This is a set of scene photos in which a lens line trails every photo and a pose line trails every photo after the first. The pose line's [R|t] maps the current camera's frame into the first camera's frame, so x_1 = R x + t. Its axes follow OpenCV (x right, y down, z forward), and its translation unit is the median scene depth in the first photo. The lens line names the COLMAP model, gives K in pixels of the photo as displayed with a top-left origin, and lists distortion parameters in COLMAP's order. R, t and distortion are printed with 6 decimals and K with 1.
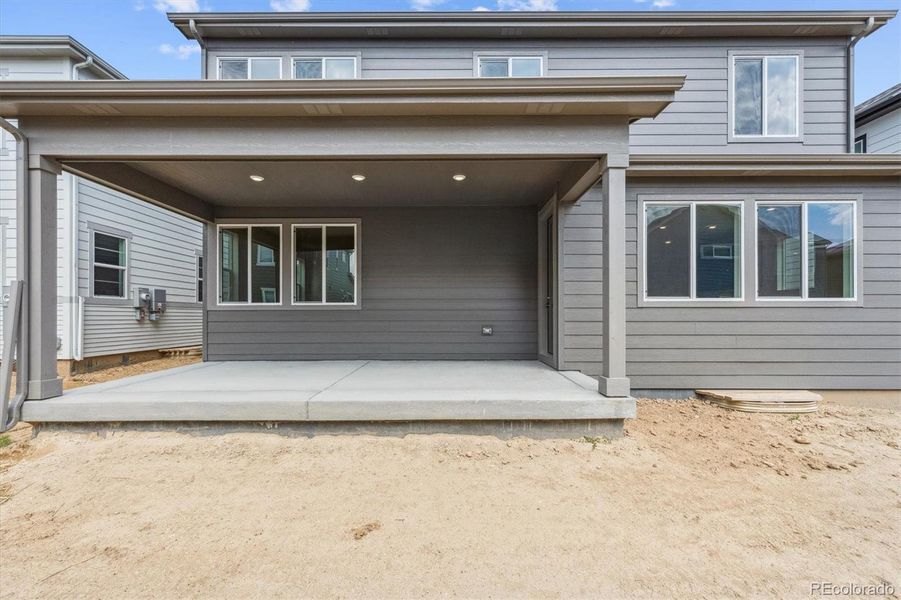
lens RADIAL K [[409.9, 0, 450.5], [0, 409.9, 300.0], [0, 0, 1]] dist [-0.002006, -0.000329]
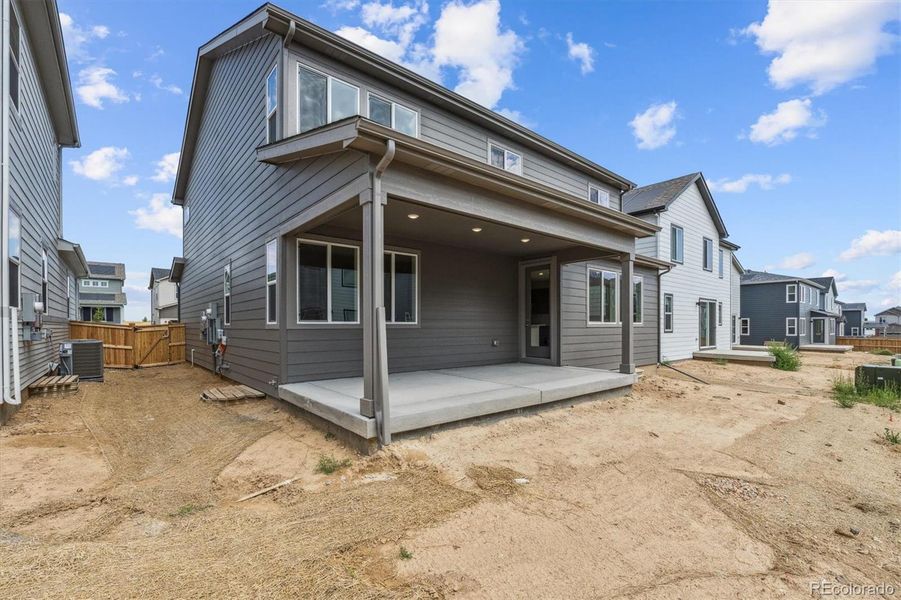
lens RADIAL K [[435.1, 0, 450.6], [0, 435.1, 318.0], [0, 0, 1]] dist [-0.033712, -0.000170]
pose [[0.735985, 0.017166, 0.676780, -0.978232], [-0.024061, 0.999710, 0.000809, -0.011353], [-0.676570, -0.016880, 0.736185, 0.021319]]
